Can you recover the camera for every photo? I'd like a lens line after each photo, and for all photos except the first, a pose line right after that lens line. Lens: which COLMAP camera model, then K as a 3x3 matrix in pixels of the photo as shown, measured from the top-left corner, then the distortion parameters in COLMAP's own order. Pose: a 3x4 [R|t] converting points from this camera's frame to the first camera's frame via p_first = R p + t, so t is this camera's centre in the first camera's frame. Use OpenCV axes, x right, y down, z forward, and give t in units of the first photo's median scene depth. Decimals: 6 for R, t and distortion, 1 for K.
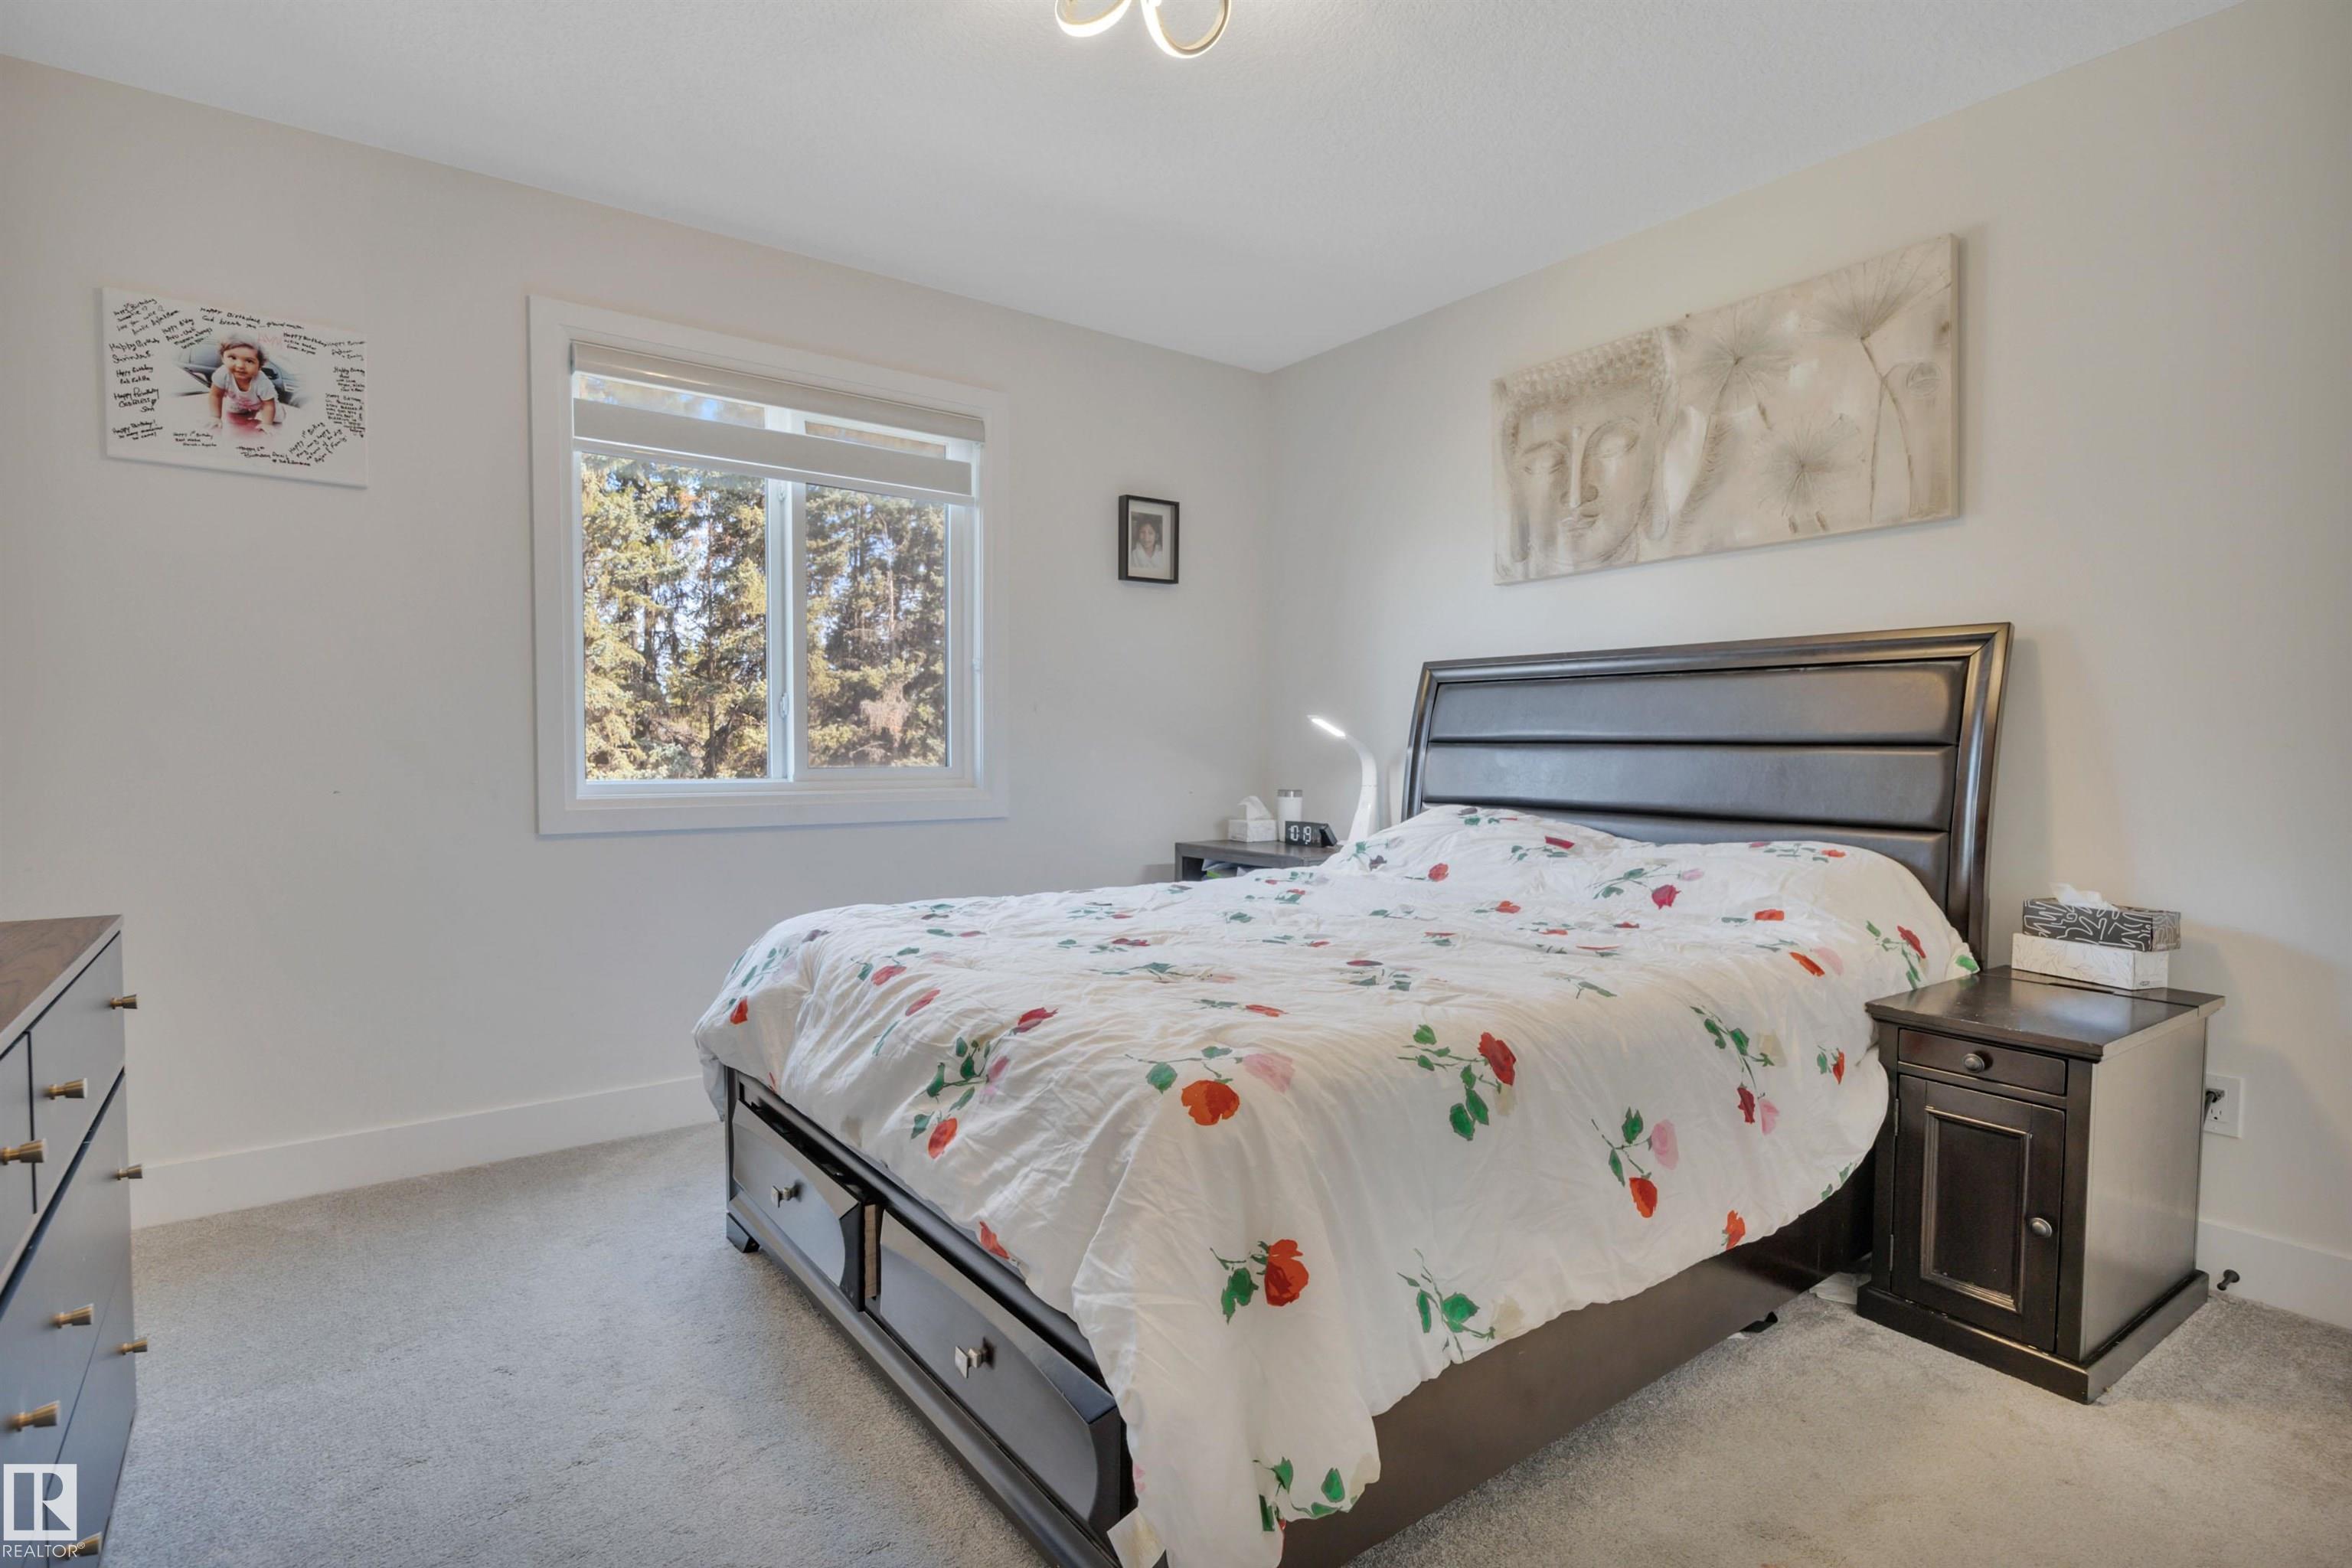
lens RADIAL K [[1099.7, 0, 1176.0], [0, 1099.7, 784.0], [0, 0, 1]] dist [-0.002202, -0.000422]
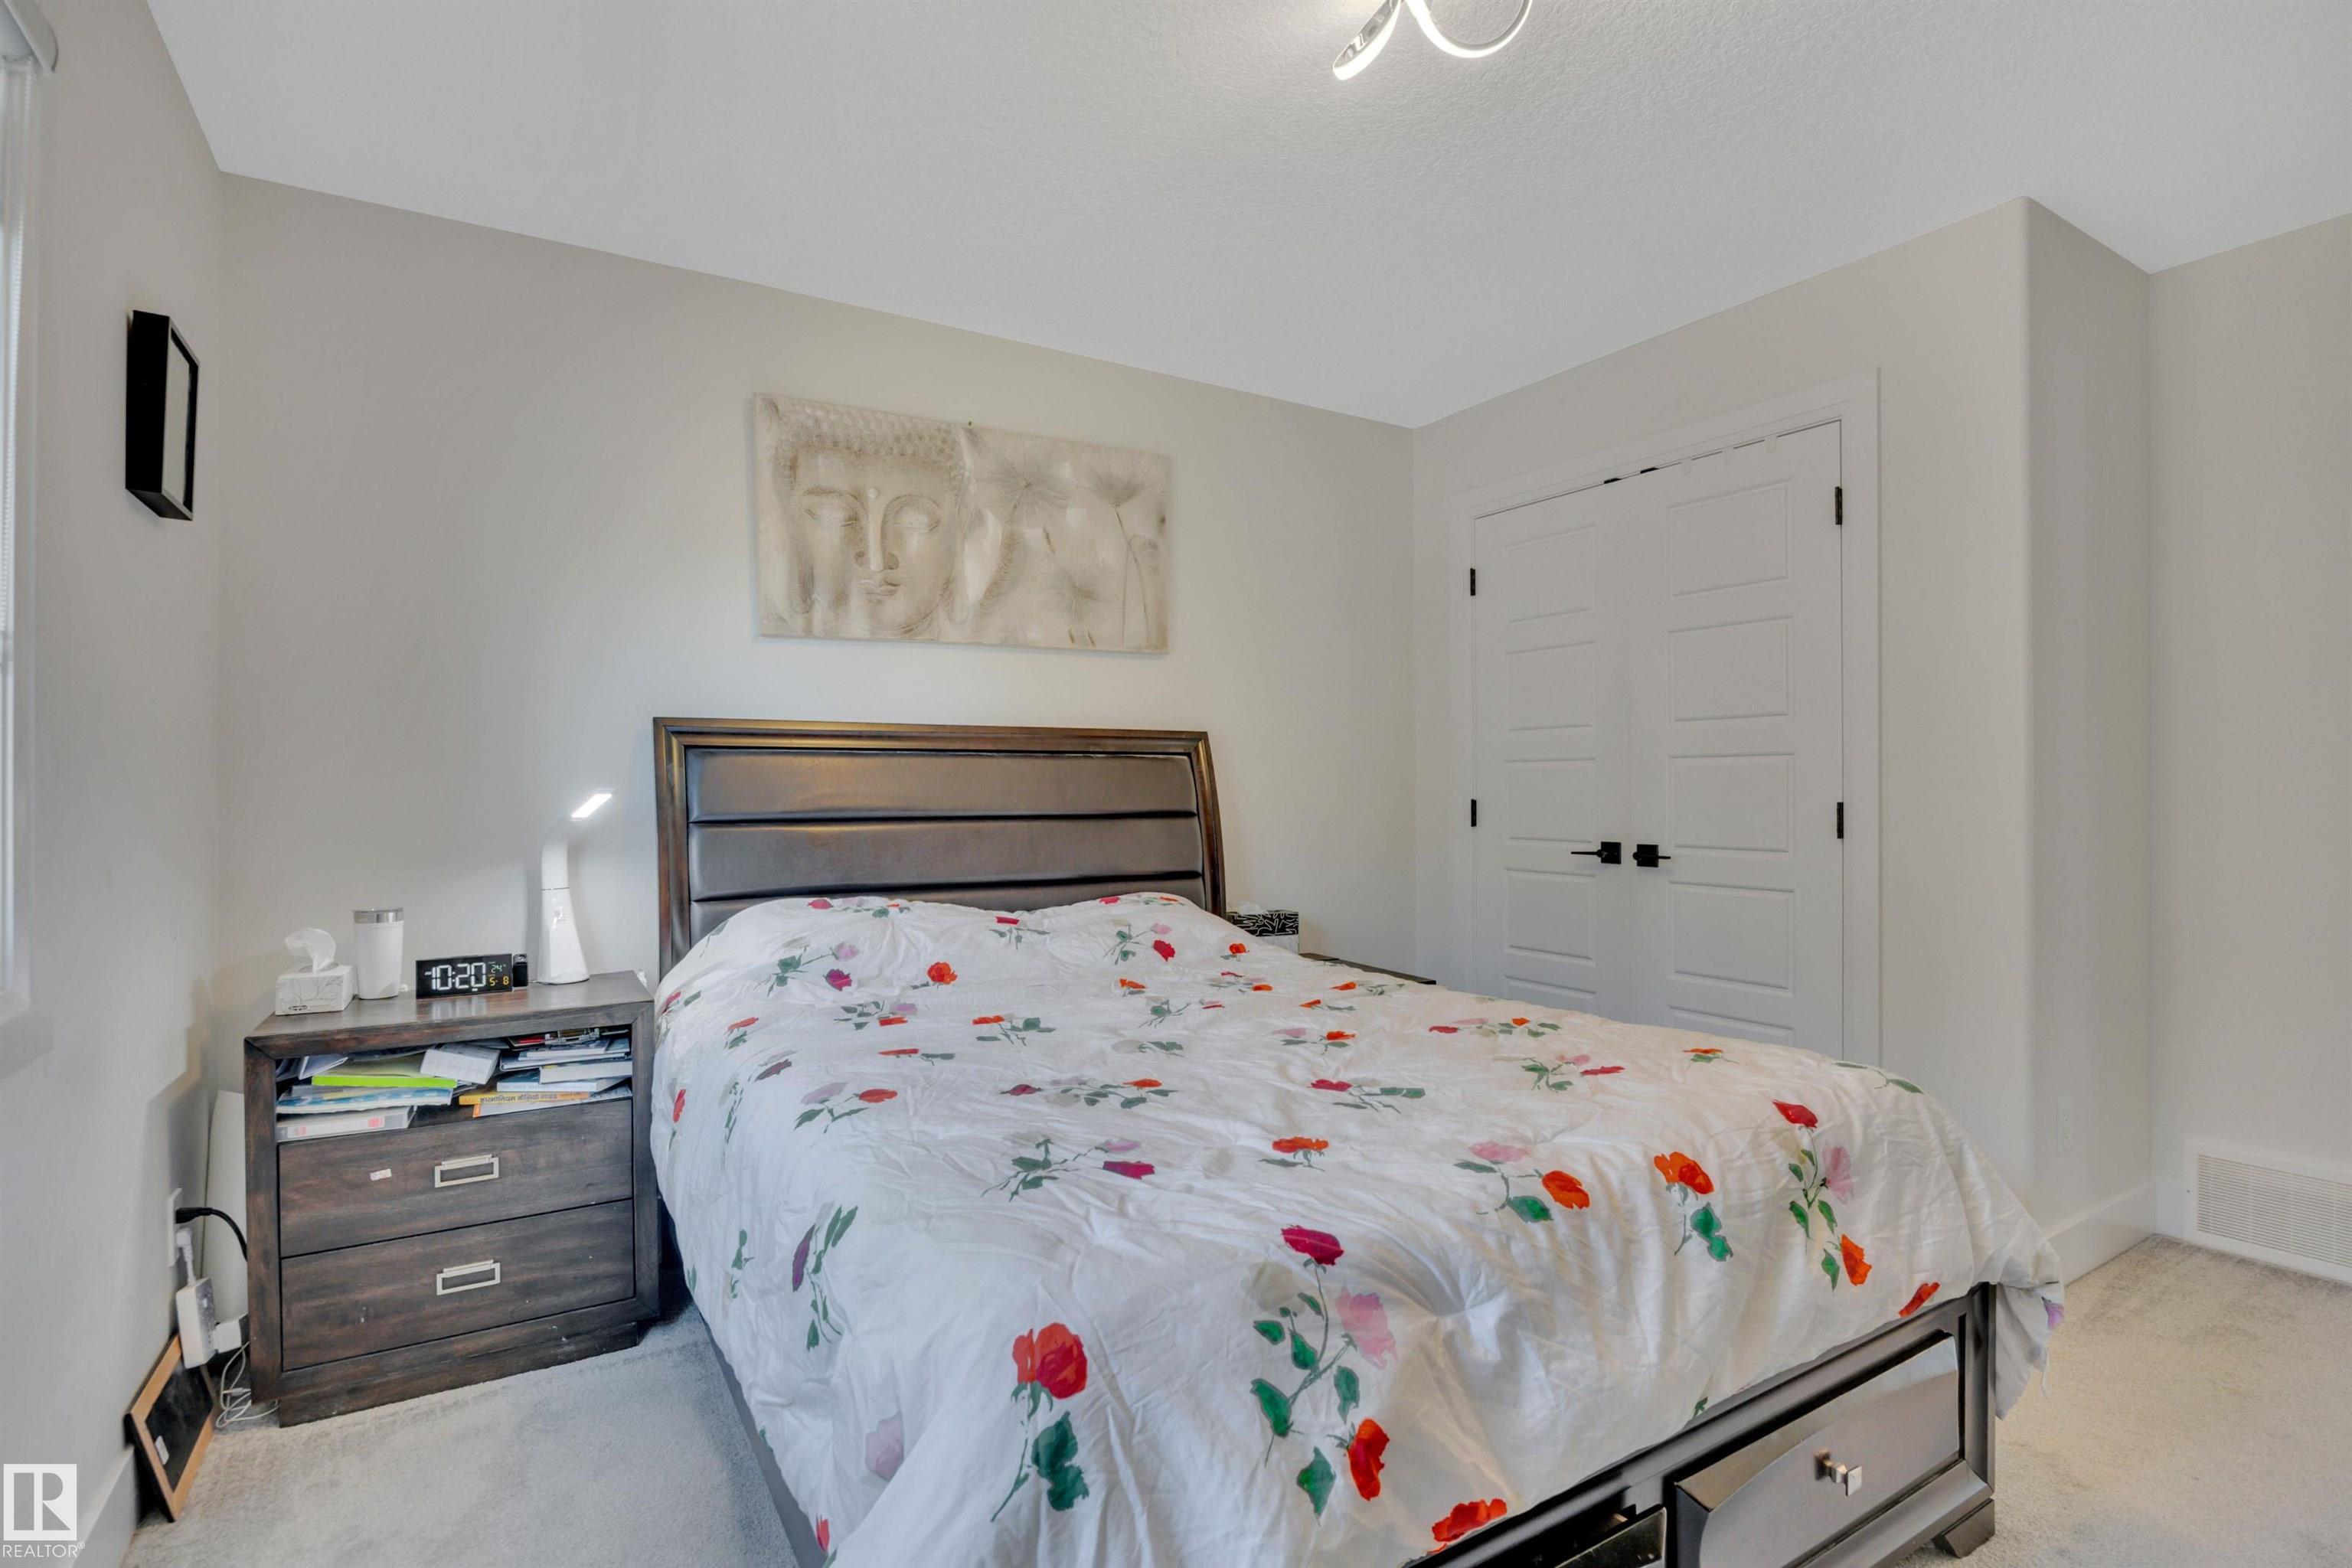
lens RADIAL K [[1099.7, 0, 1176.0], [0, 1099.7, 784.0], [0, 0, 1]] dist [-0.002202, -0.000422]
pose [[0.133560, -0.000984, 0.991040, -0.581869], [0.044036, 0.999018, -0.004943, -0.055664], [-0.990062, 0.044302, 0.133472, 0.668381]]
